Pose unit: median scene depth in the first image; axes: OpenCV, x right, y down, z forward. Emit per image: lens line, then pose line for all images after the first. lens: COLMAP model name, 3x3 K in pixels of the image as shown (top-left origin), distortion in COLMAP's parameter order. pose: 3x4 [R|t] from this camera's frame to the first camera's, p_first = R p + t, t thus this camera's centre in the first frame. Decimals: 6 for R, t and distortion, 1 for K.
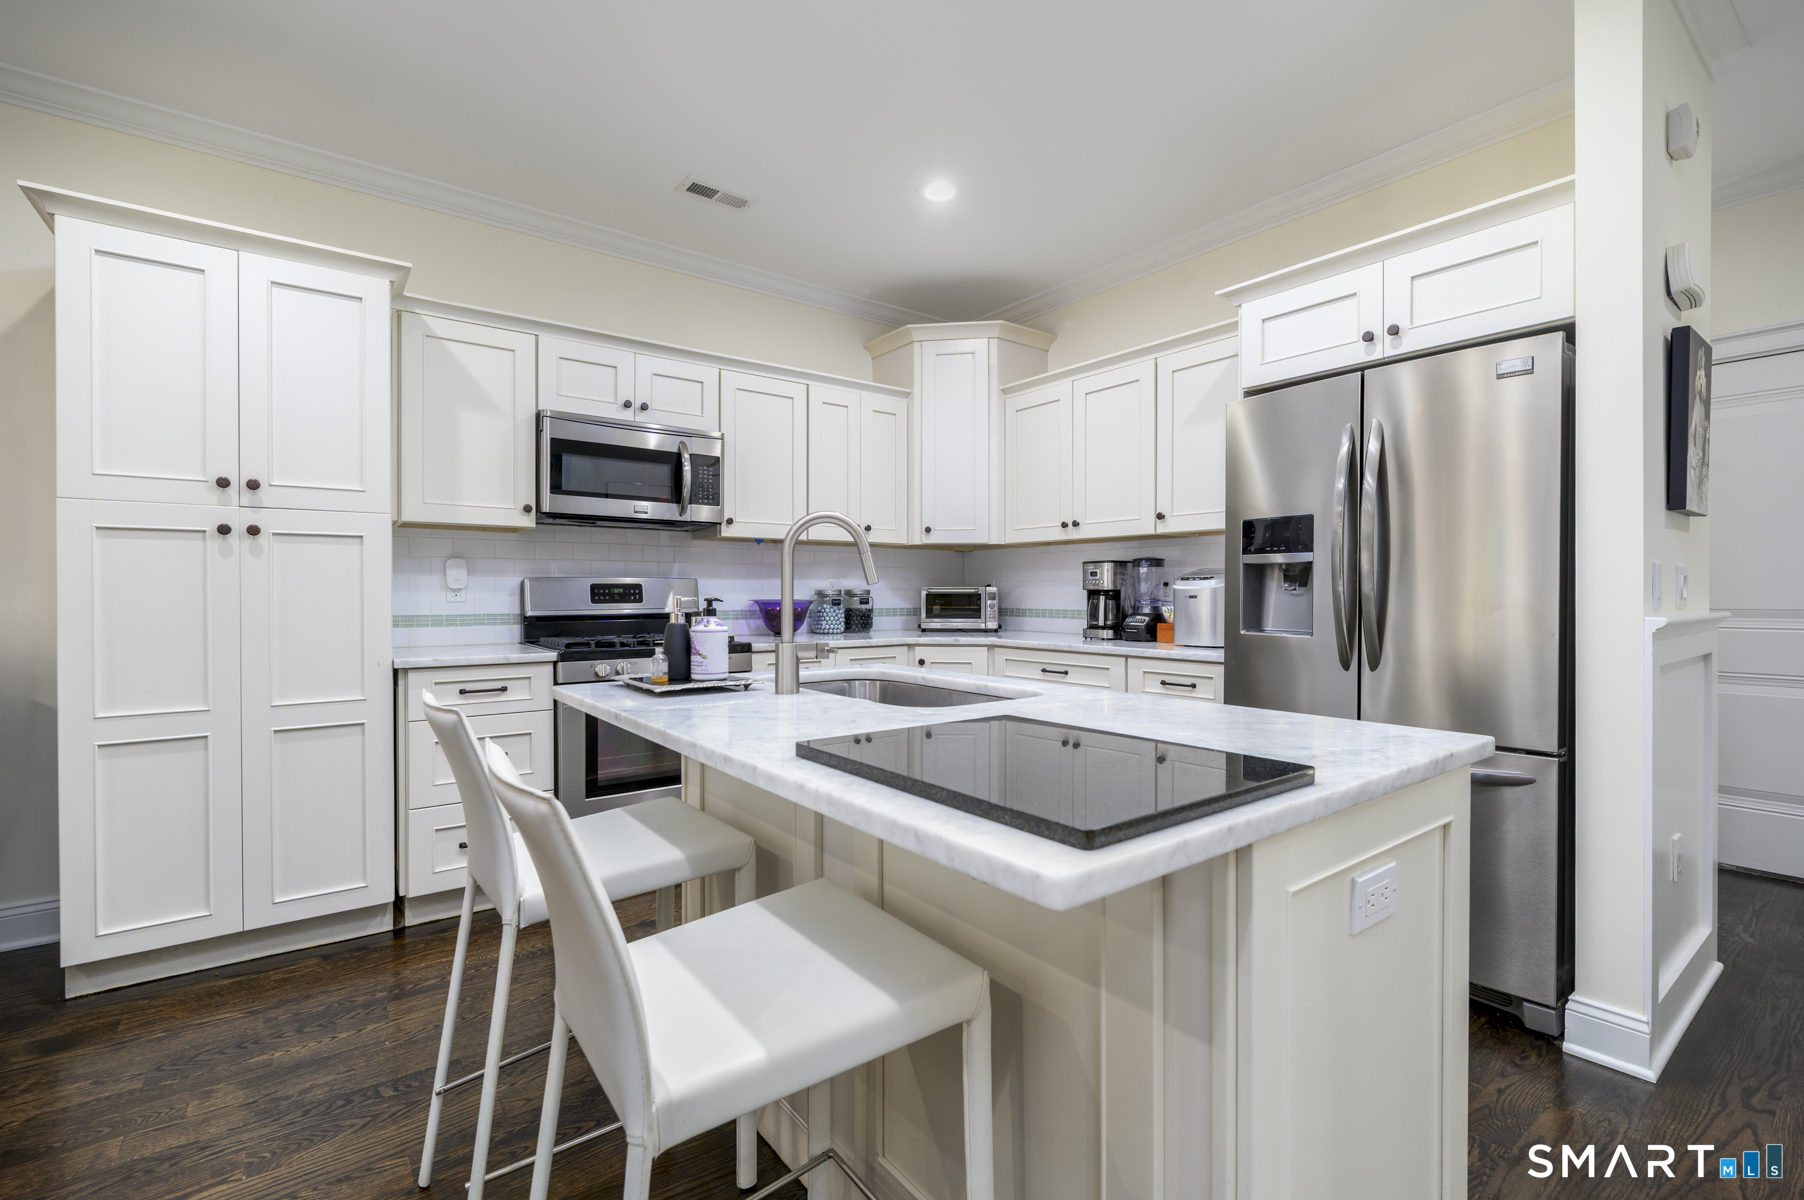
lens RADIAL K [[794.2, 0, 896.4], [0, 794.2, 592.5], [0, 0, 1]] dist [-0.001443, -0.000560]
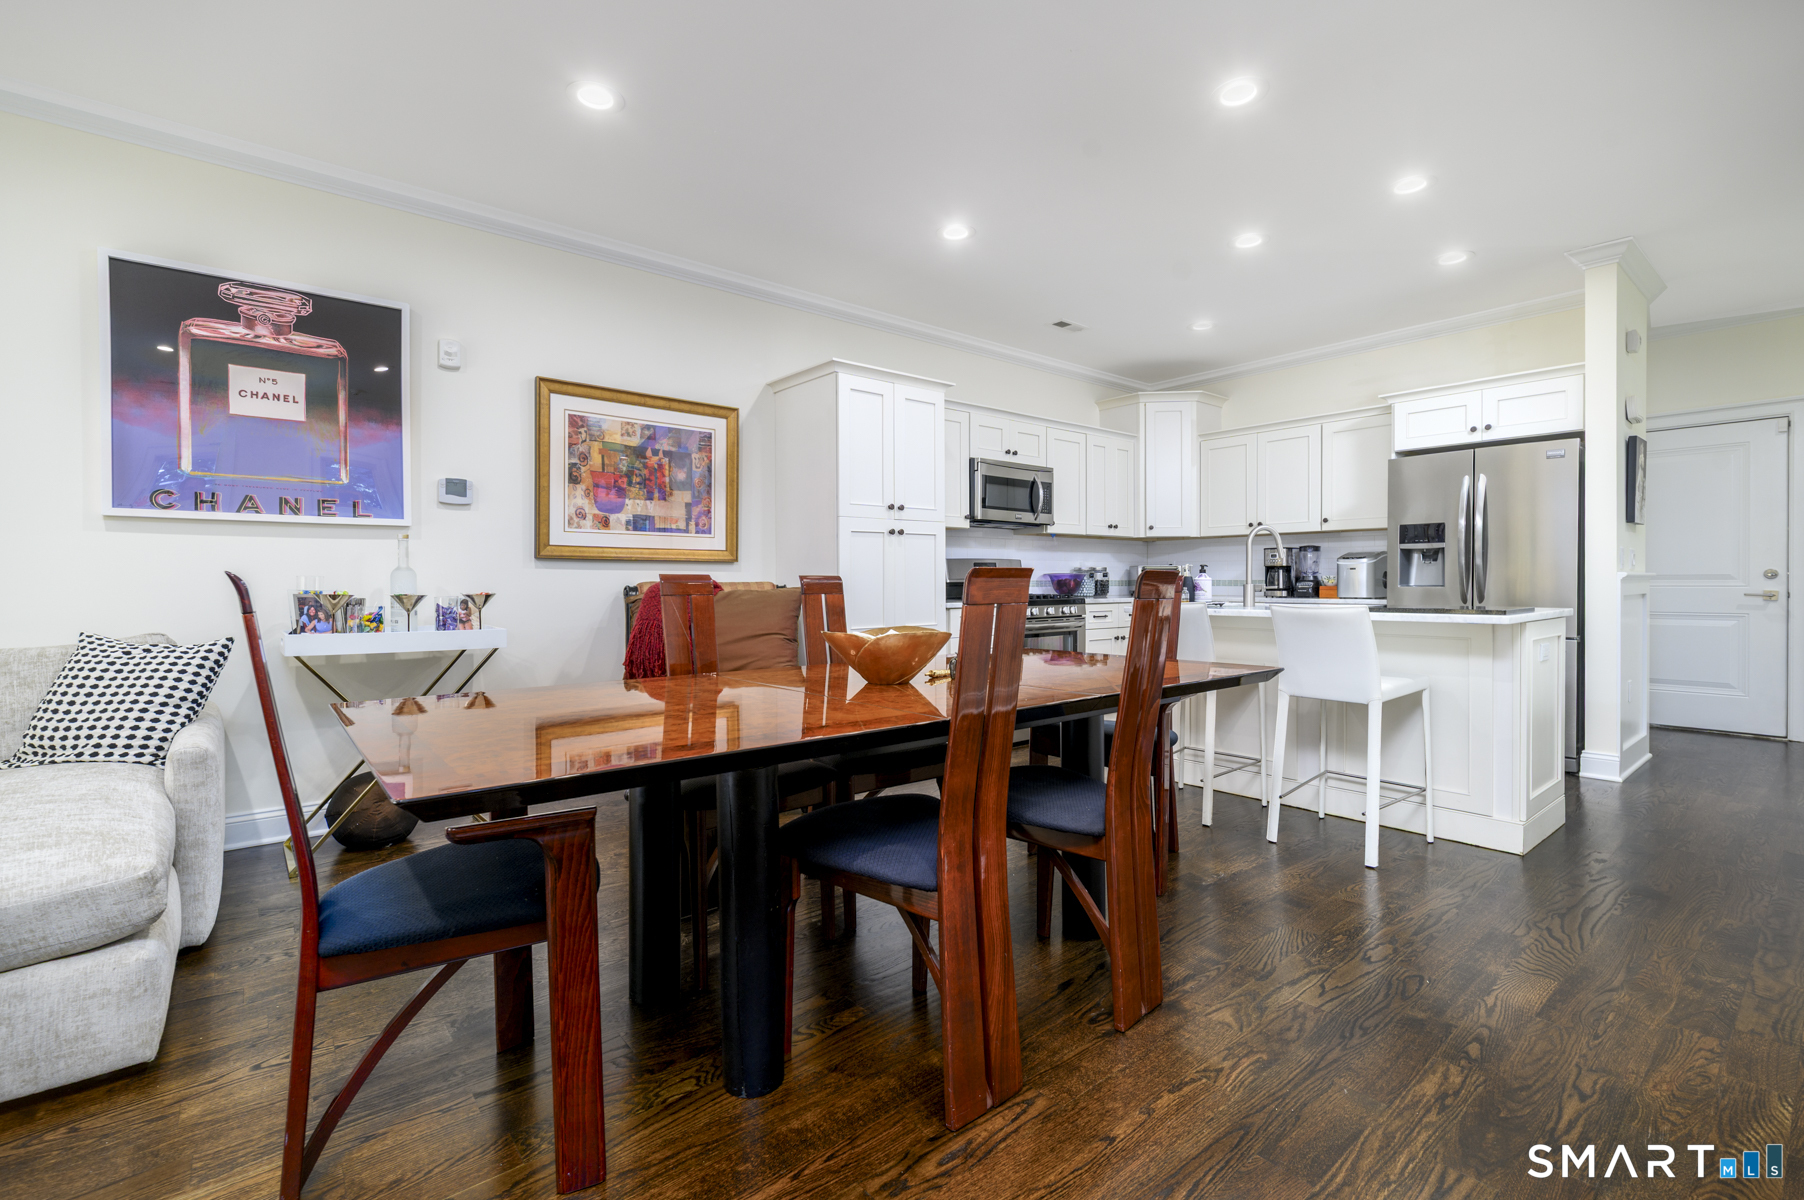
lens RADIAL K [[797.7, 0, 900.0], [0, 797.7, 583.1], [0, 0, 1]] dist [-0.000709, -0.000432]
pose [[0.999125, -0.004203, 0.041622, -0.671774], [0.004105, 0.999989, 0.002423, 0.028653], [-0.041632, -0.002250, 0.999130, -0.666183]]
